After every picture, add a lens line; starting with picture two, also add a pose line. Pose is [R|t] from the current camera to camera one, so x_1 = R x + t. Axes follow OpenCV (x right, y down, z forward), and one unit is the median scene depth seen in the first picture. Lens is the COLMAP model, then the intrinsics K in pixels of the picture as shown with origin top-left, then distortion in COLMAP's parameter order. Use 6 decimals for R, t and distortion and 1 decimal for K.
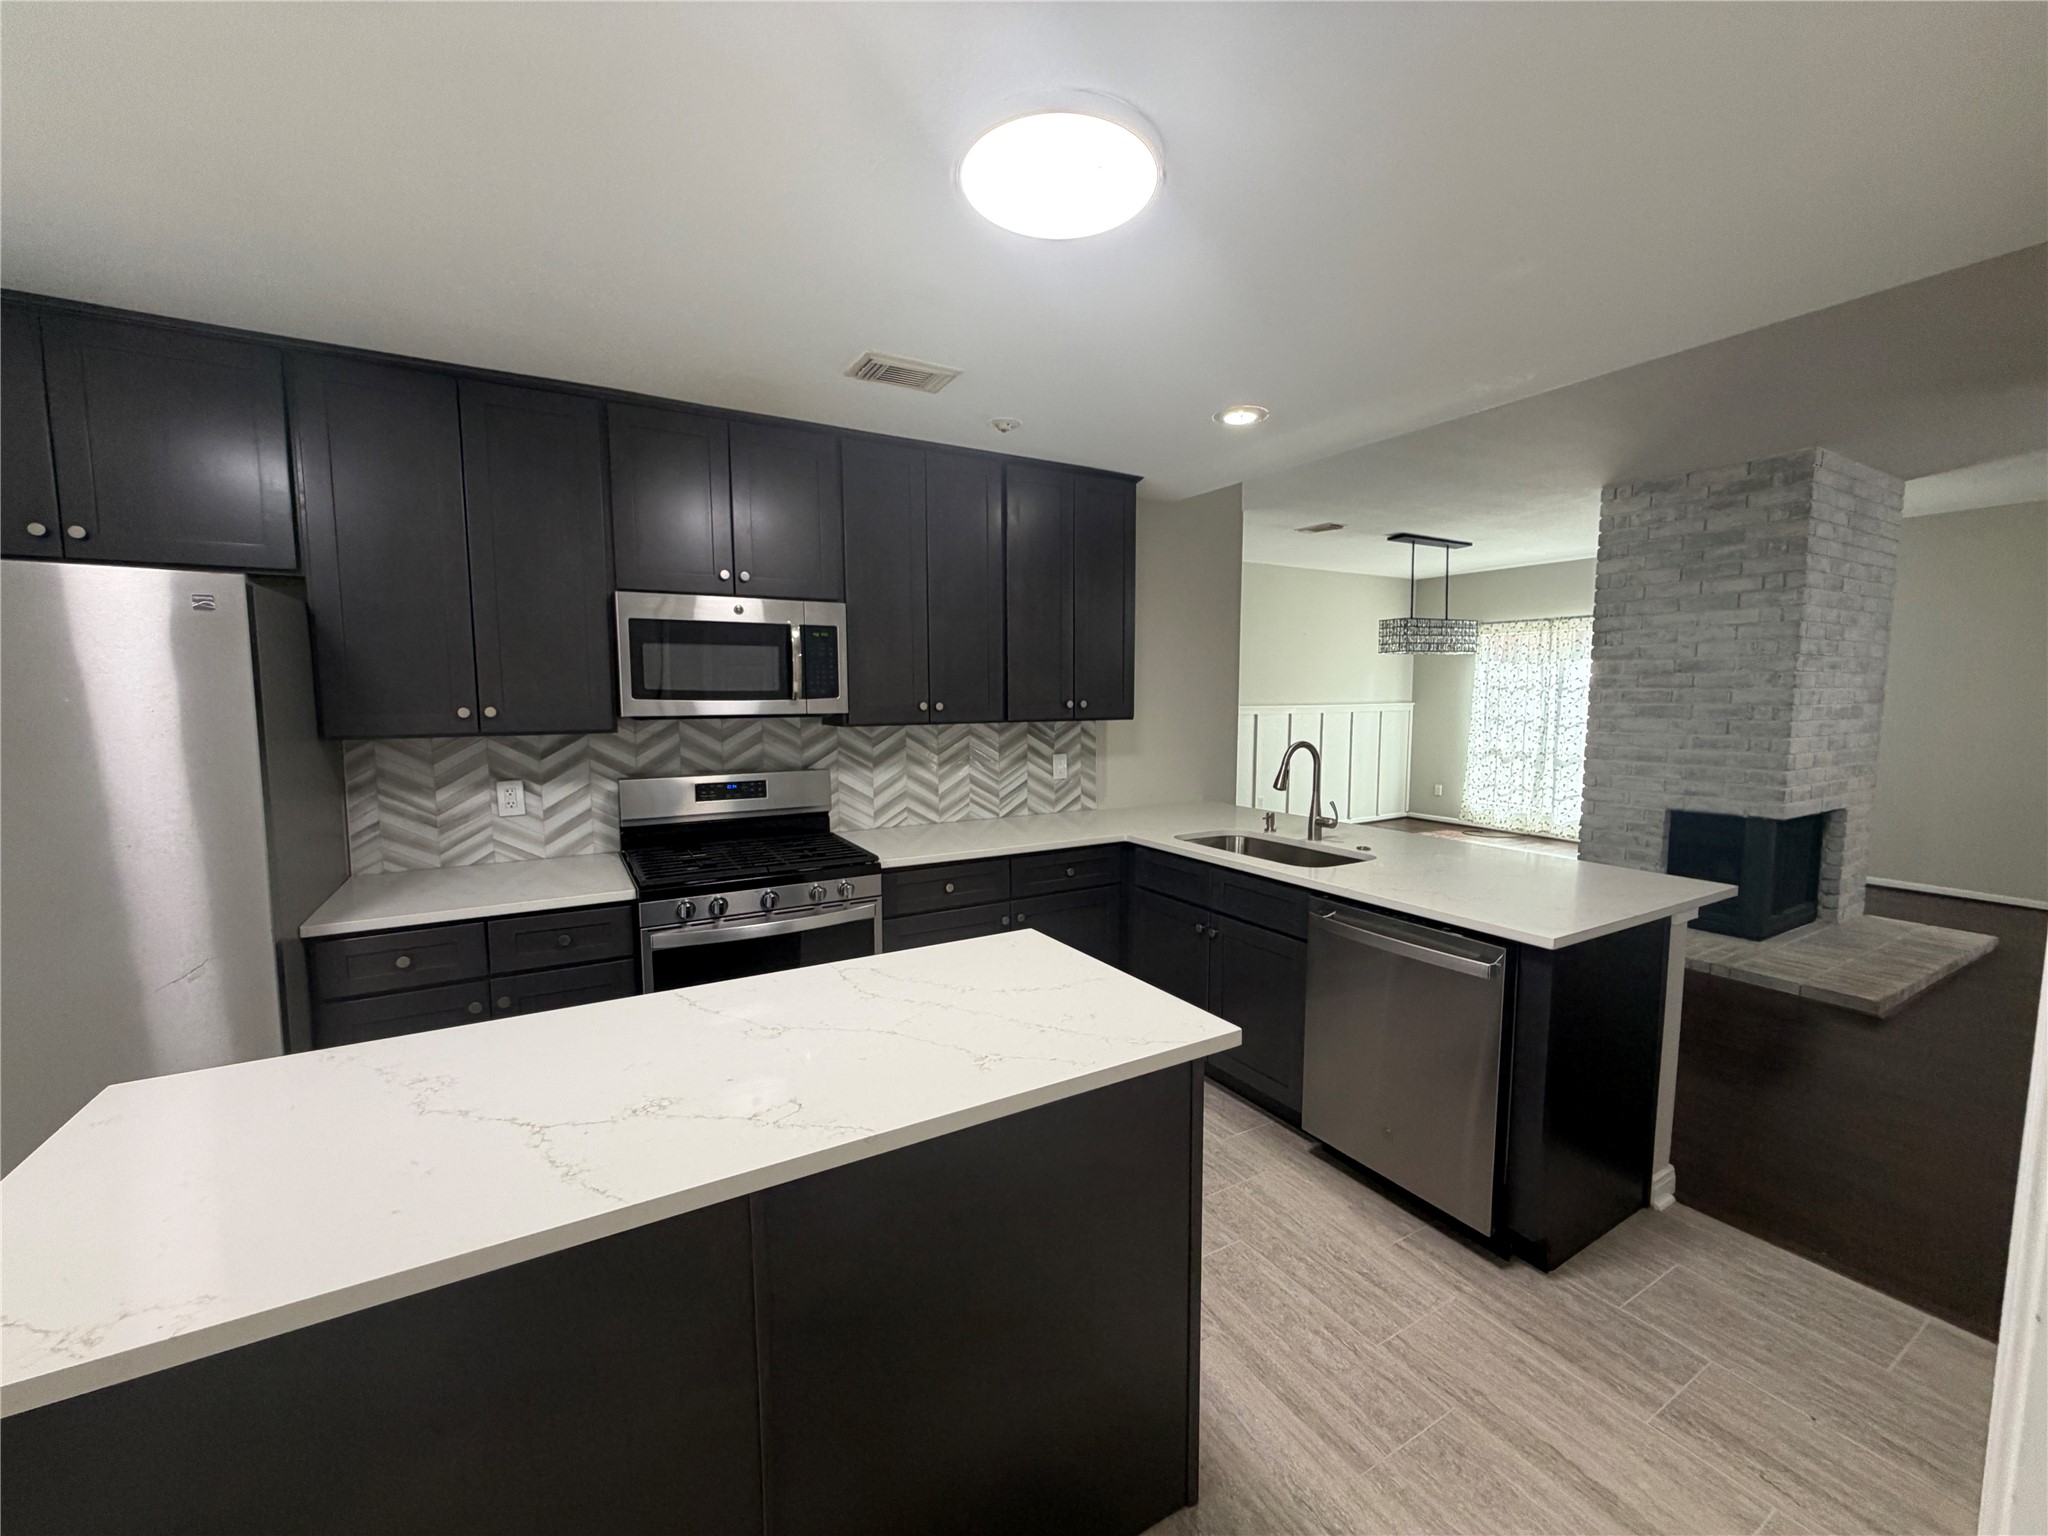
lens RADIAL K [[835.9, 0, 1021.6], [0, 835.9, 759.8], [0, 0, 1]] dist [0.004674, 0.000299]
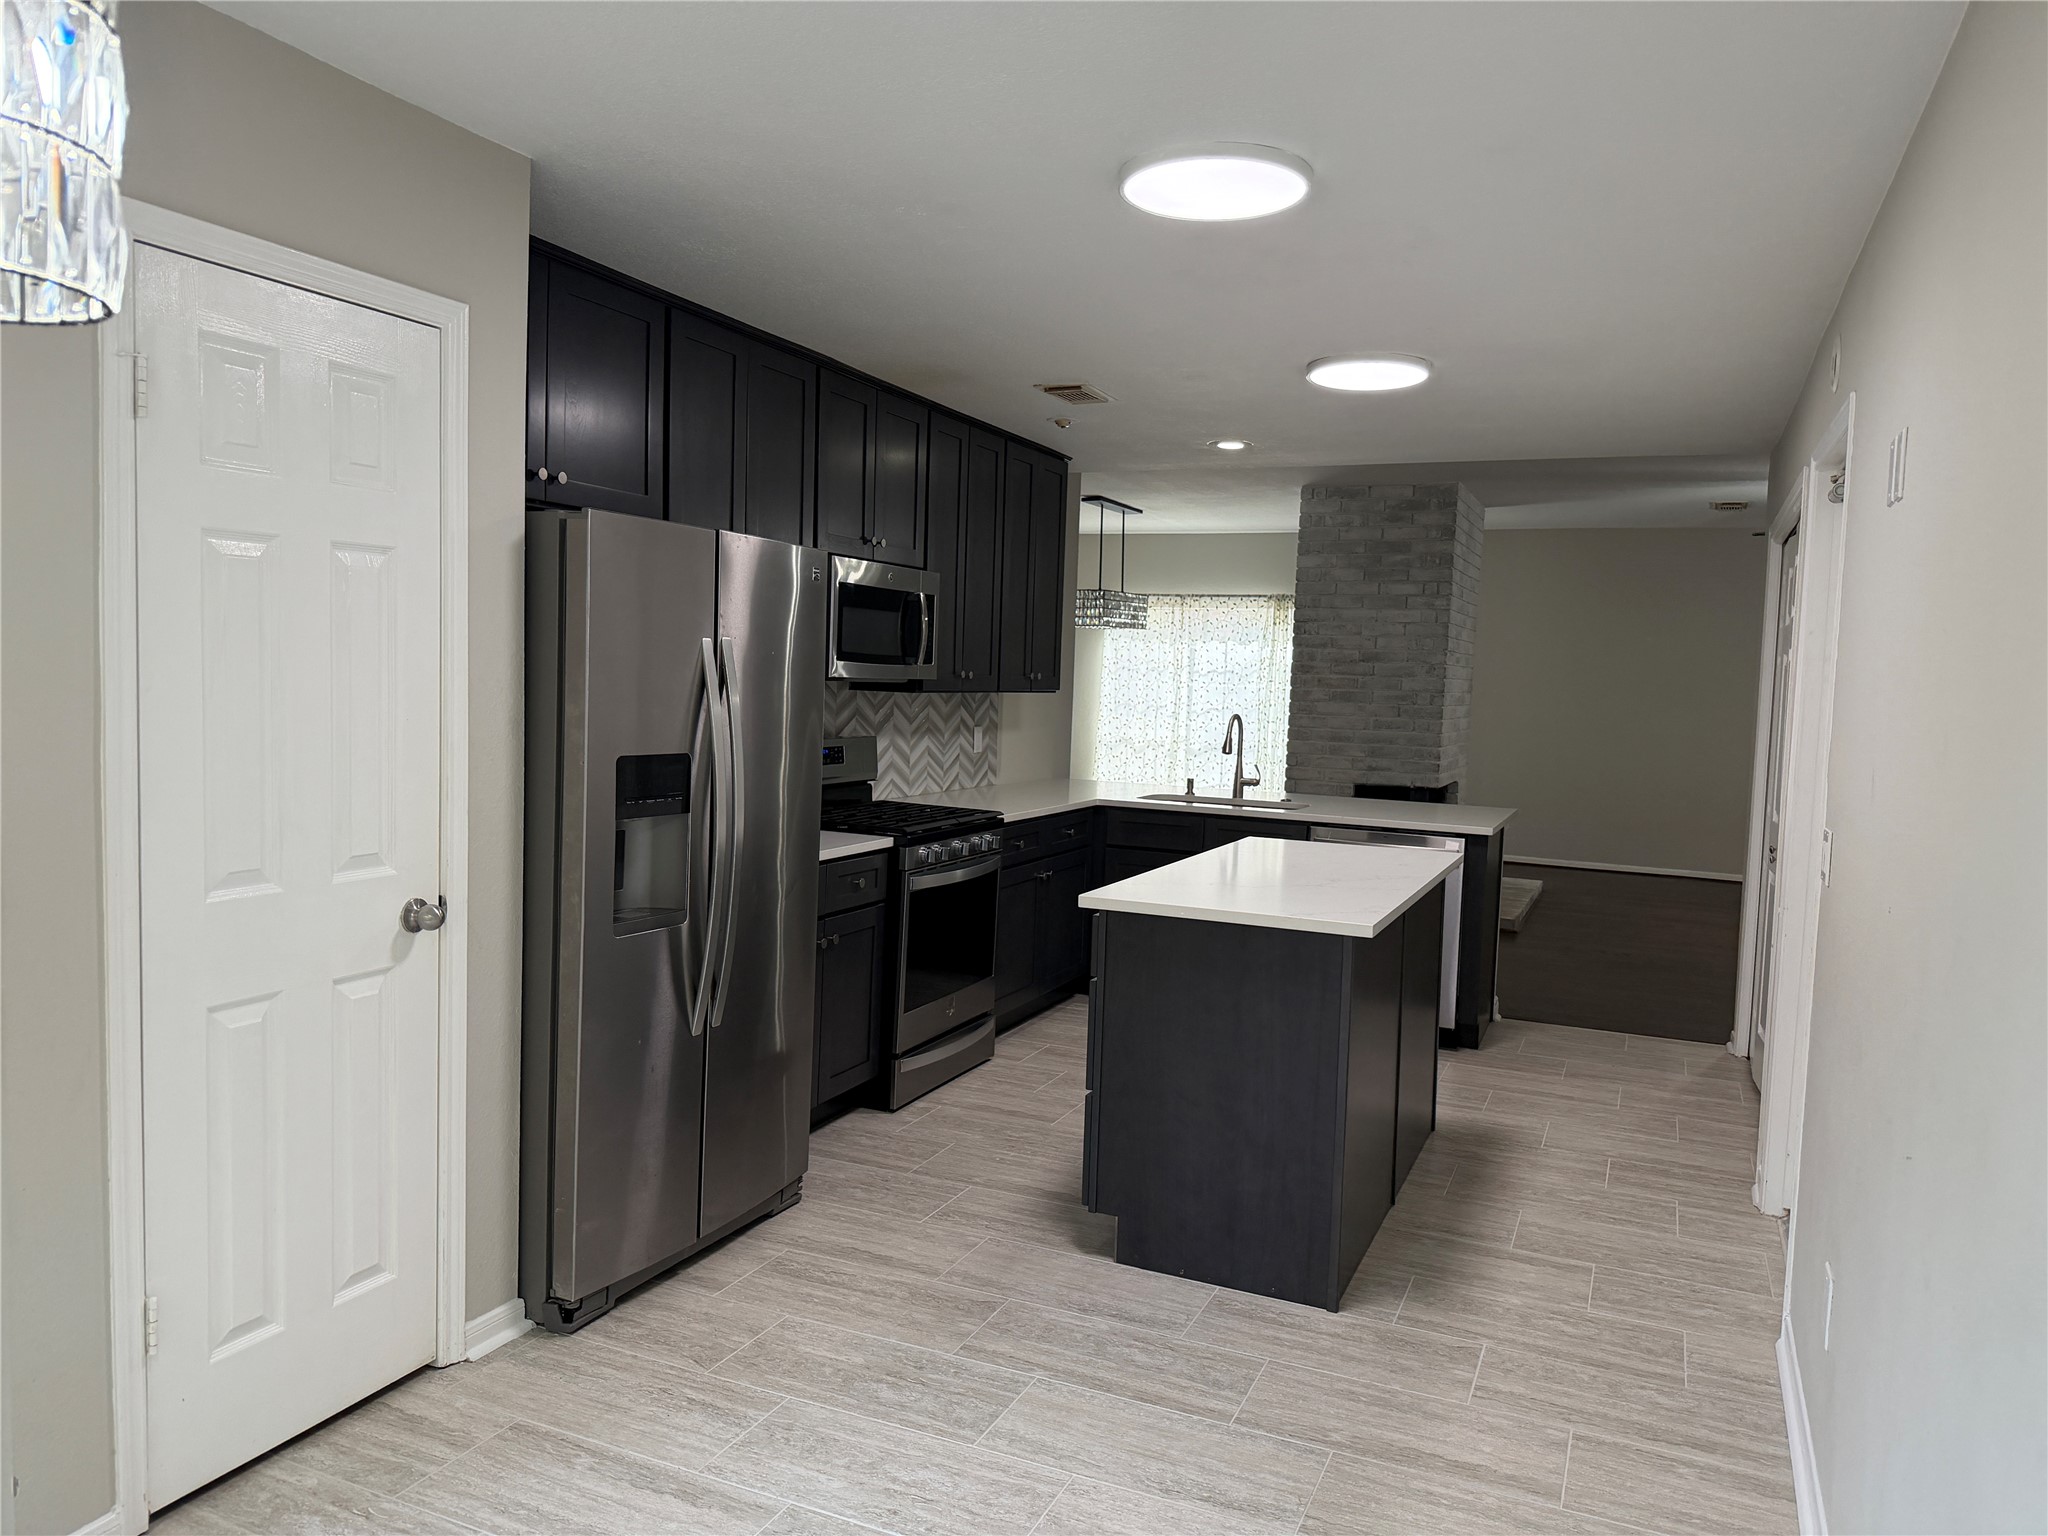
lens RADIAL K [[1468.5, 0, 1005.9], [0, 1468.5, 775.8], [0, 0, 1]] dist [0.059408, -0.010474]
pose [[0.815931, -0.010971, 0.578045, -0.993724], [0.011188, 0.999932, 0.003186, 0.048864], [-0.578040, 0.003868, 0.815999, -0.442950]]
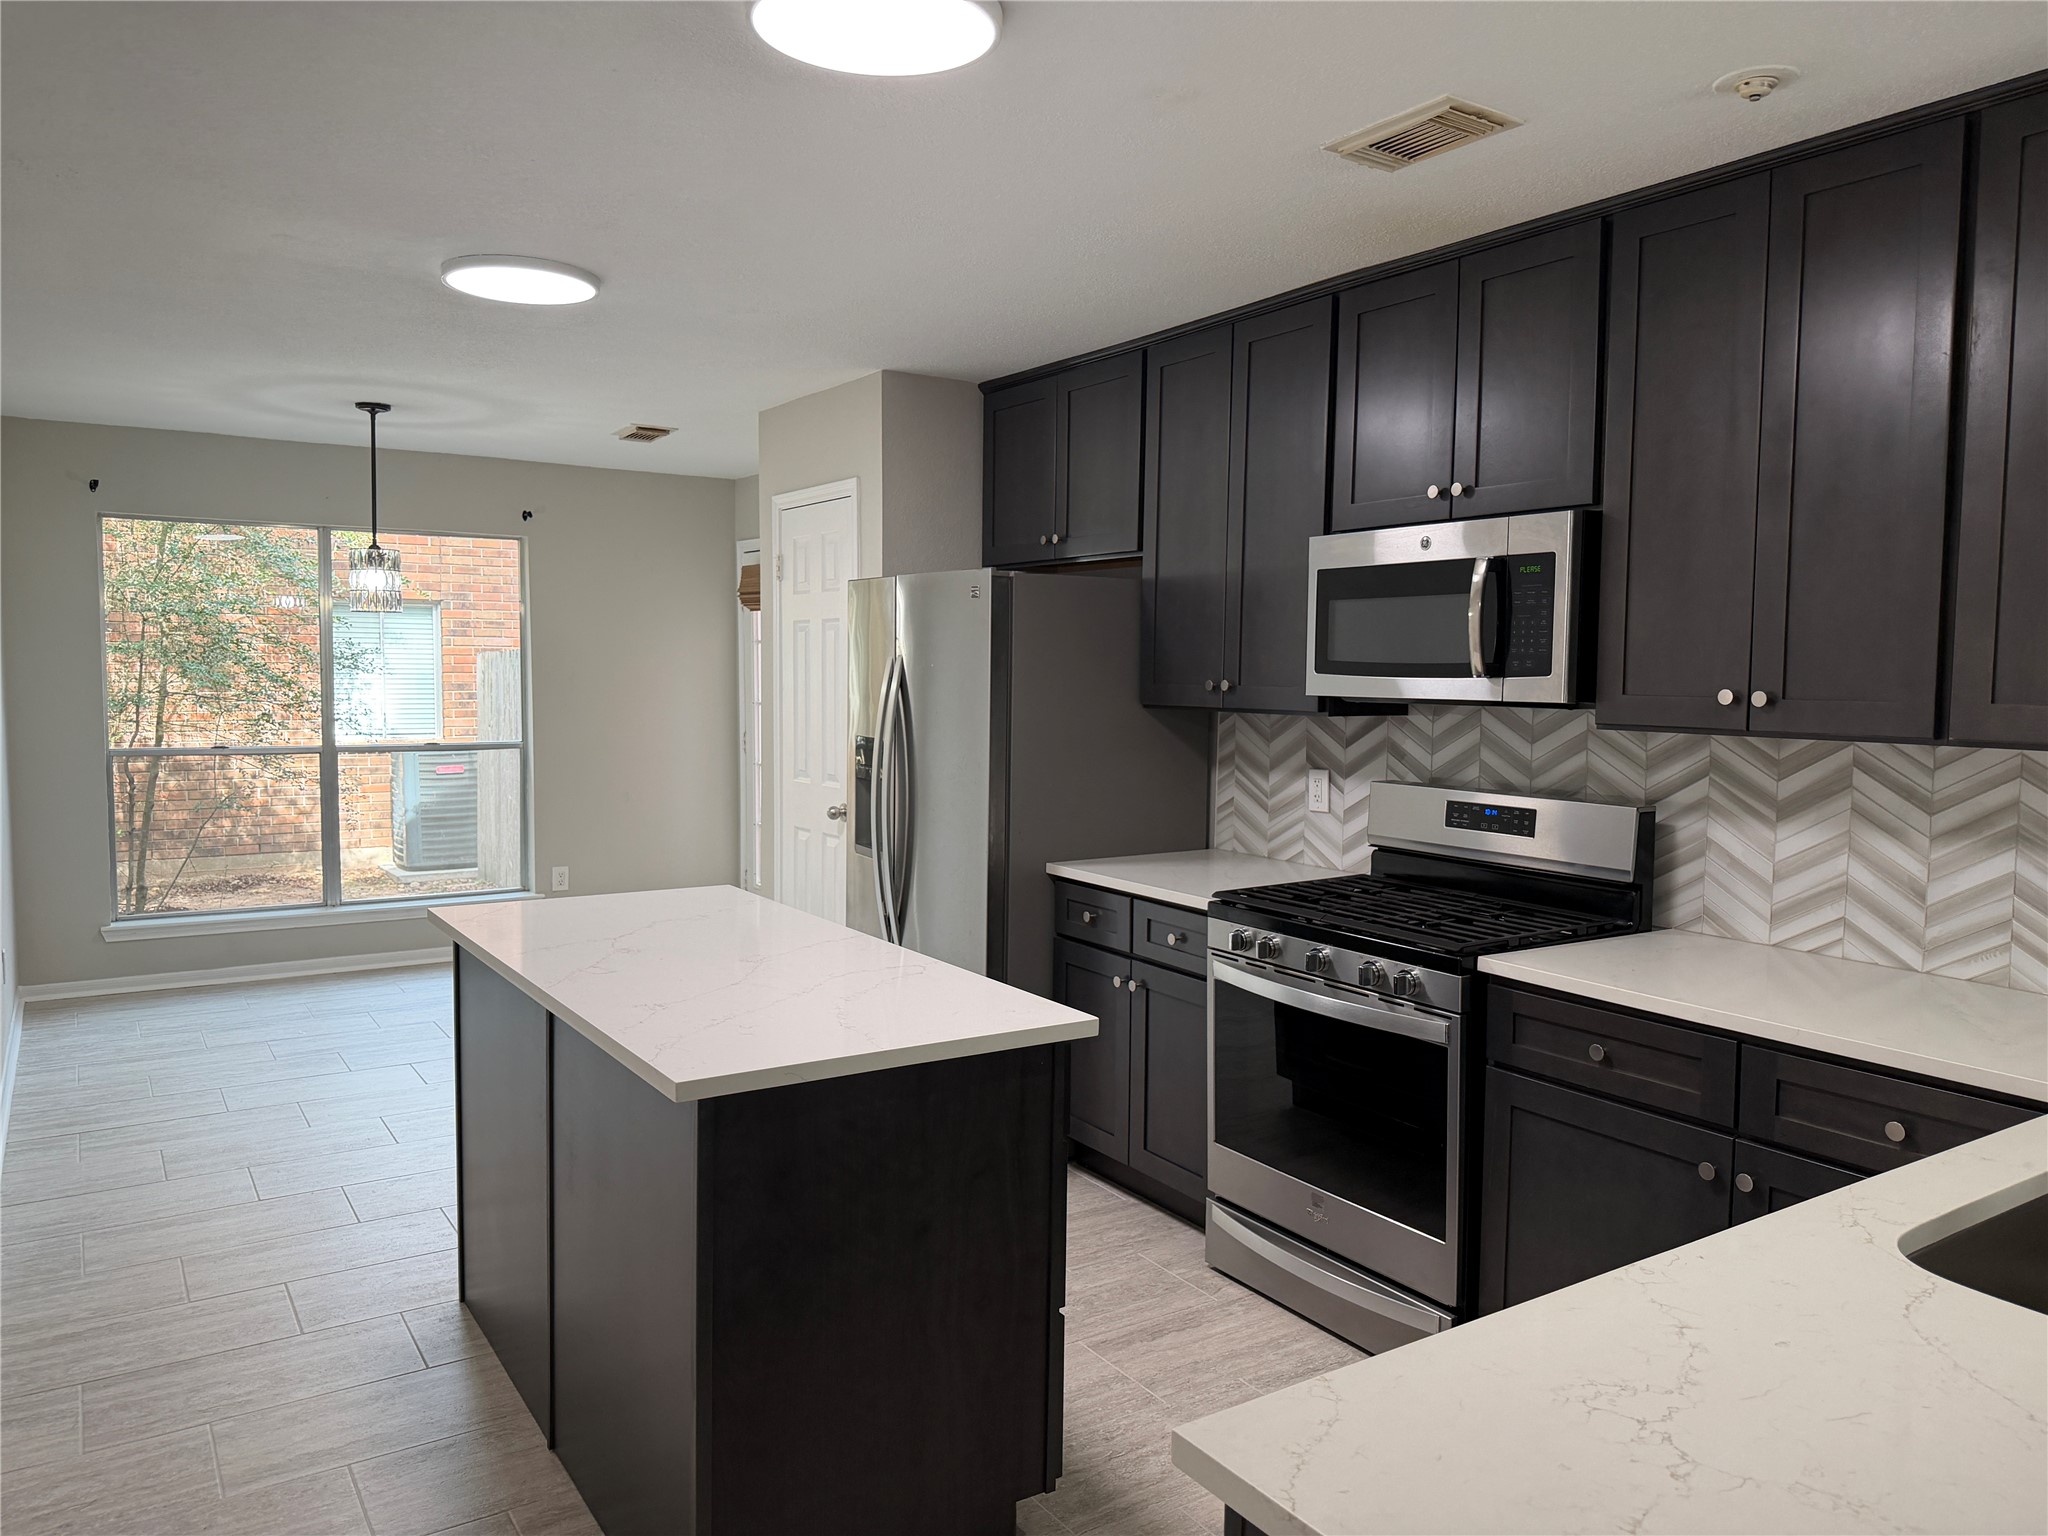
lens RADIAL K [[1468.5, 0, 1005.7], [0, 1468.5, 770.2], [0, 0, 1]] dist [0.059408, -0.010474]
pose [[0.029555, 0.076521, -0.996630, 0.663348], [-0.092987, 0.992952, 0.073481, -0.041846], [0.995229, 0.090502, 0.036462, 0.495605]]
